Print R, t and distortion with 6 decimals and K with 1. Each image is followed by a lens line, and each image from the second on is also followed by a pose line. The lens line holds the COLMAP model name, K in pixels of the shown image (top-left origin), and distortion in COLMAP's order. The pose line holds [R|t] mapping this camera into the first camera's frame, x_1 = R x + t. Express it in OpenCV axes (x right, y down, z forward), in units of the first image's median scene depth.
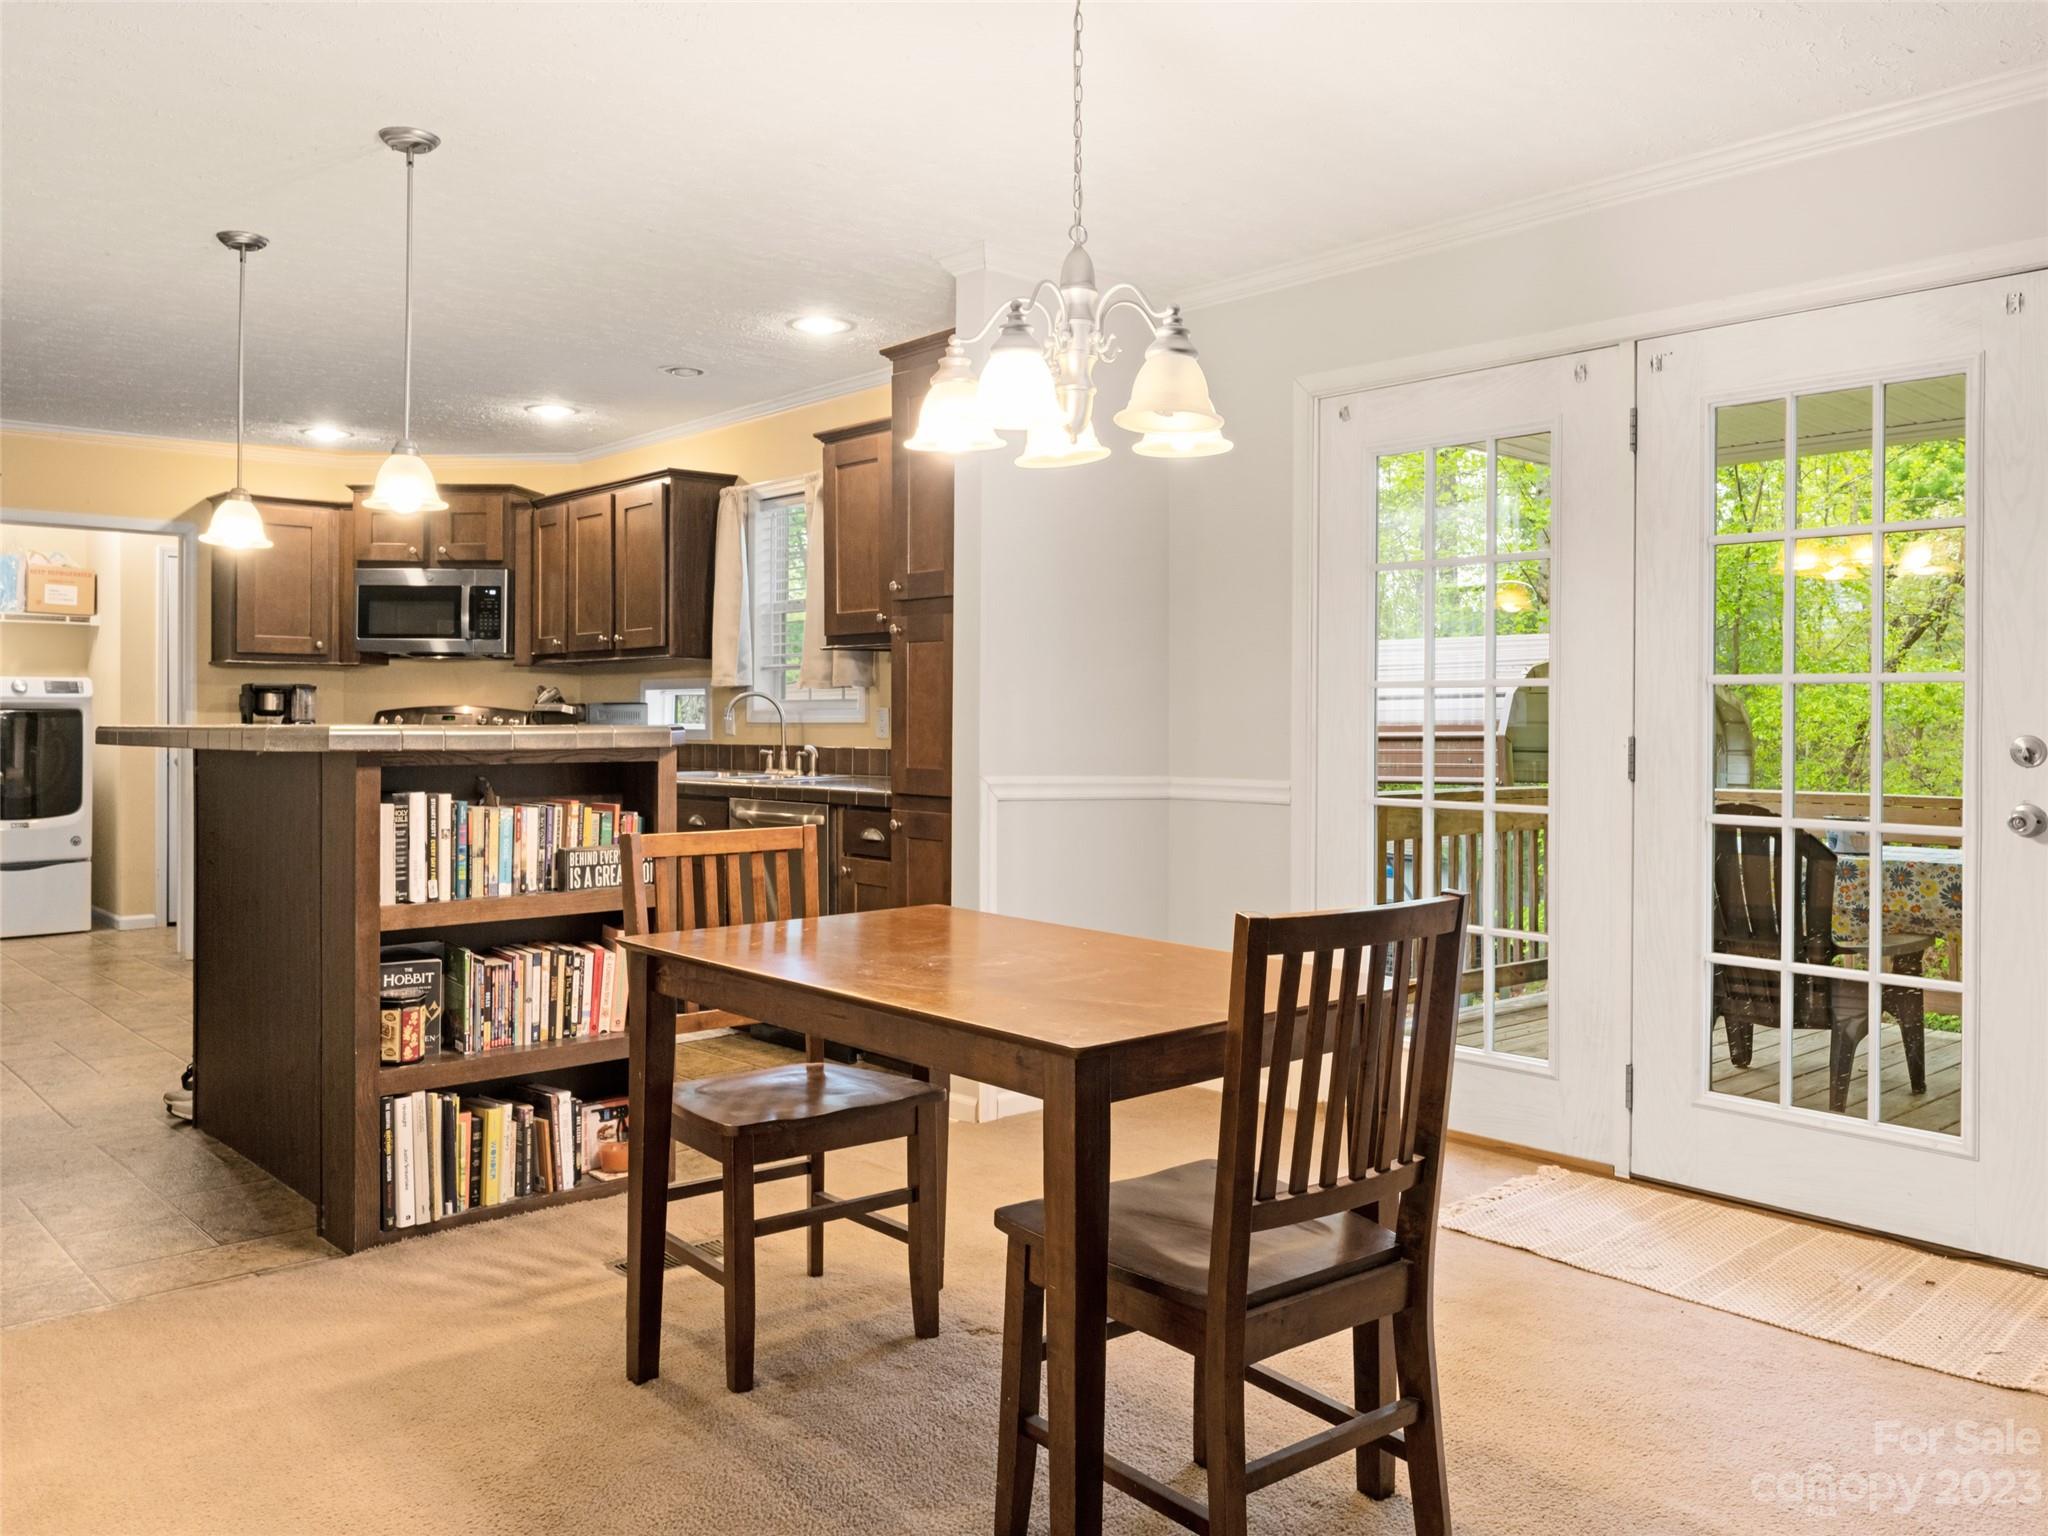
lens RADIAL K [[1609.6, 0, 1021.2], [0, 1609.6, 760.3], [0, 0, 1]] dist [-0.008179, 0.000906]
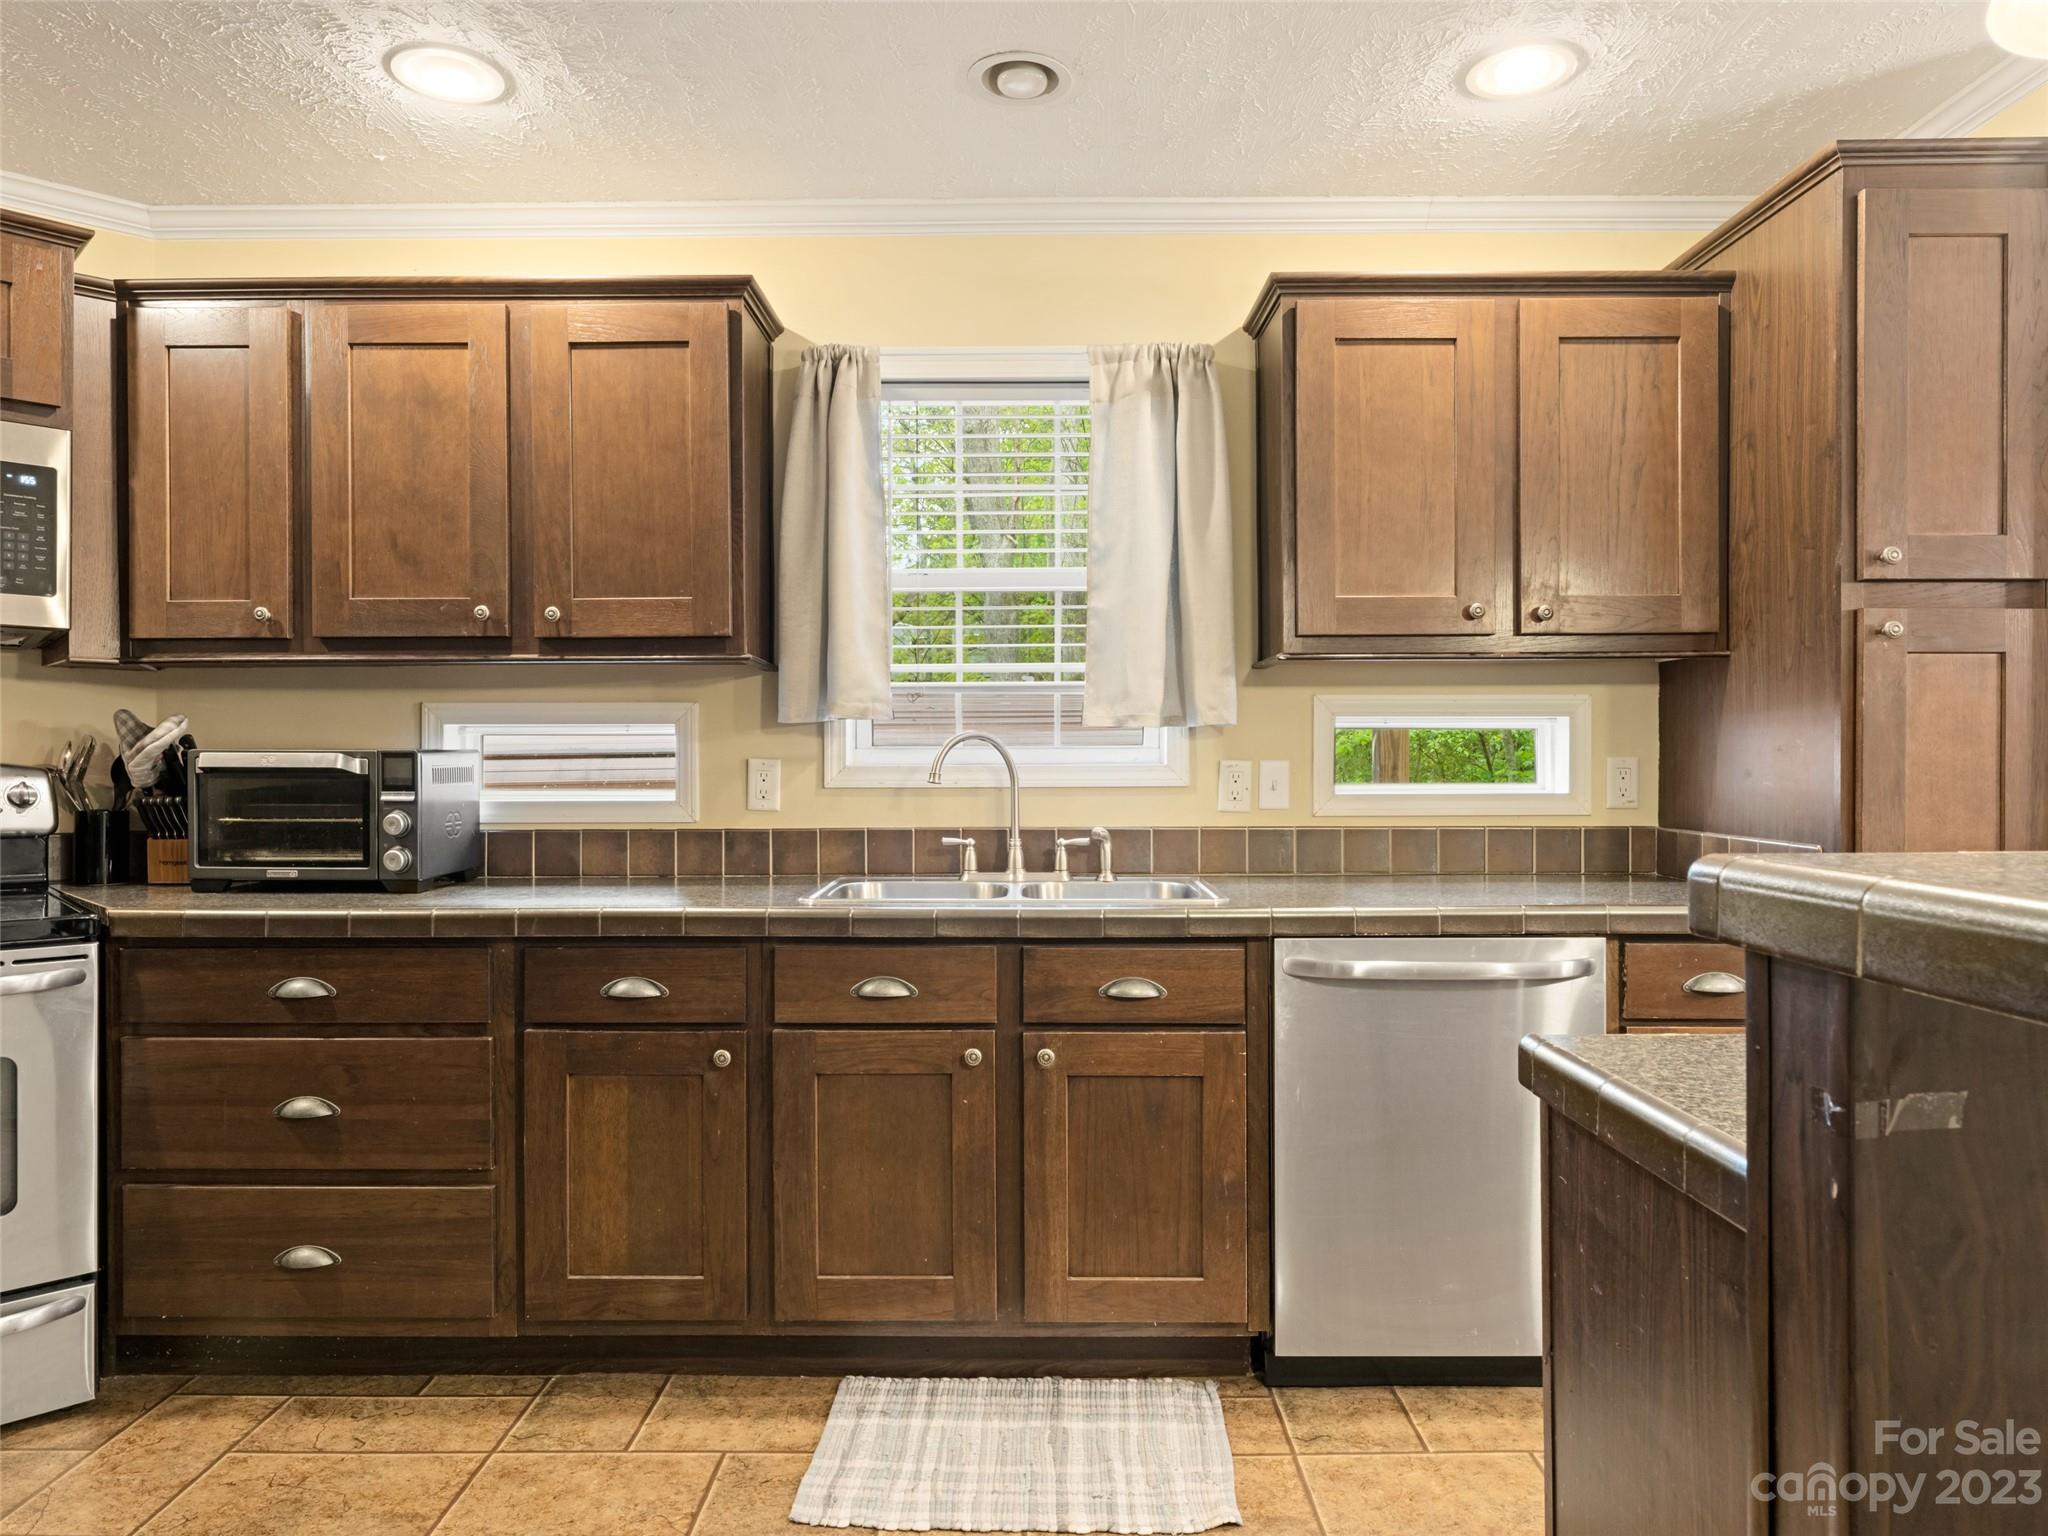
lens RADIAL K [[1352.3, 0, 1035.3], [0, 1352.3, 766.8], [0, 0, 1]] dist [-0.003850, 0.002173]
pose [[0.665586, -0.007711, 0.746282, -0.428710], [0.023696, 0.999661, -0.010805, -0.022165], [-0.745945, 0.024876, 0.665543, 0.599254]]
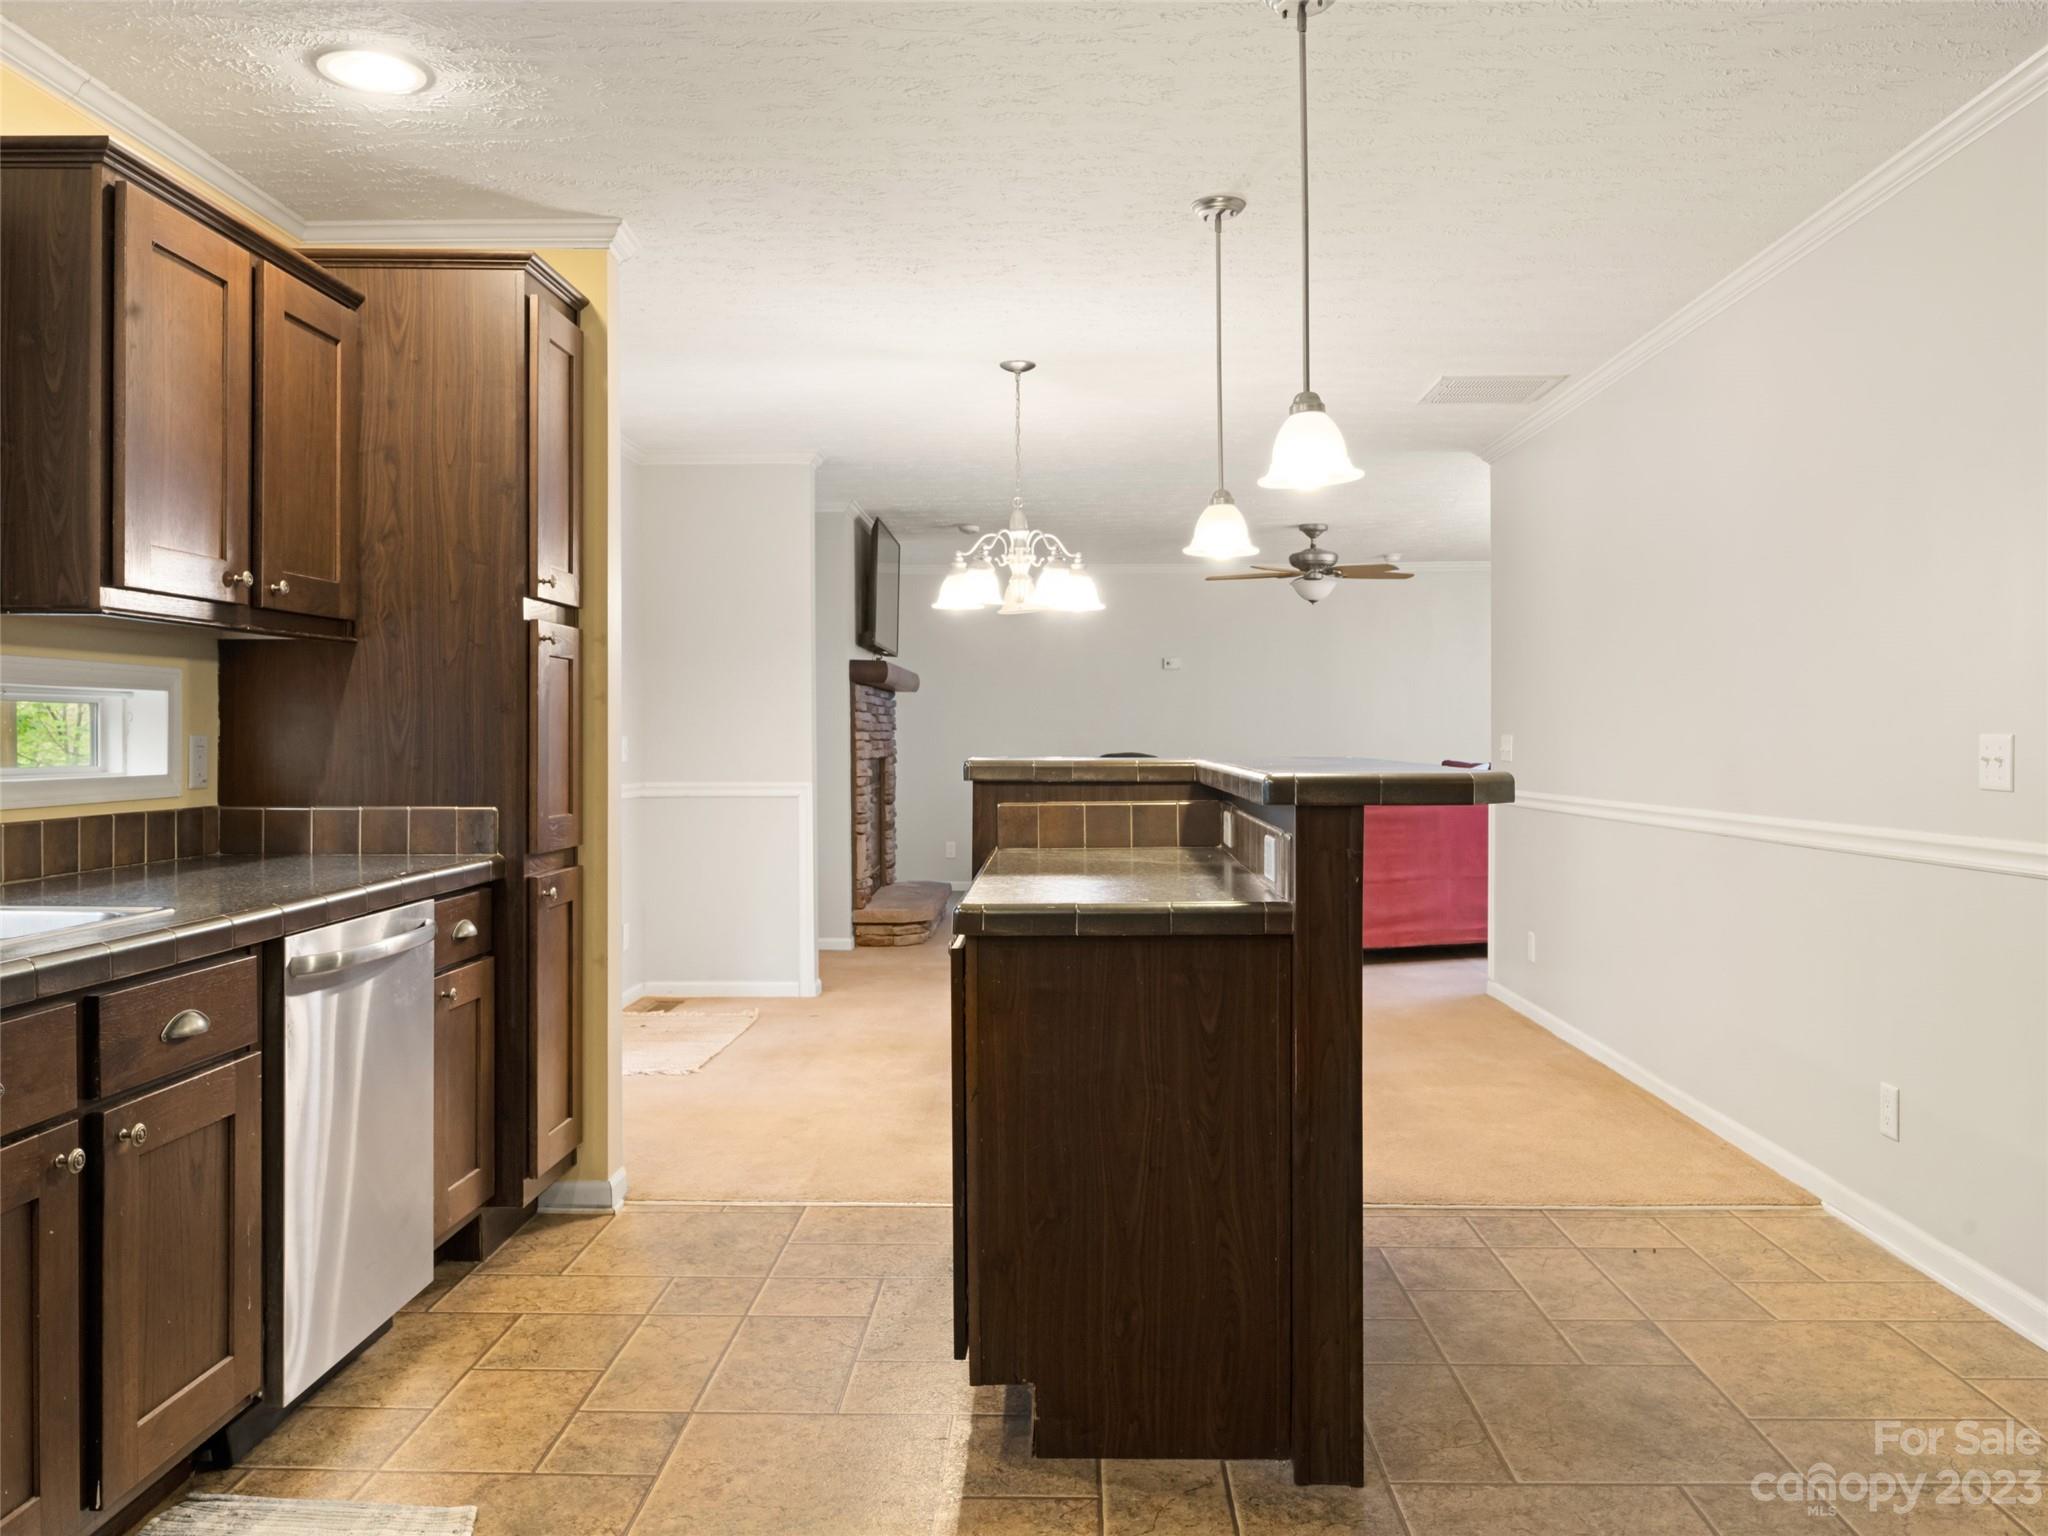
lens RADIAL K [[1609.6, 0, 1049.6], [0, 1609.6, 729.8], [0, 0, 1]] dist [-0.008179, 0.000906]
pose [[-0.747647, -0.000140, 0.664096, -0.501350], [0.017684, 0.999641, 0.020120, -0.032005], [-0.663861, 0.026786, -0.747377, 0.929303]]
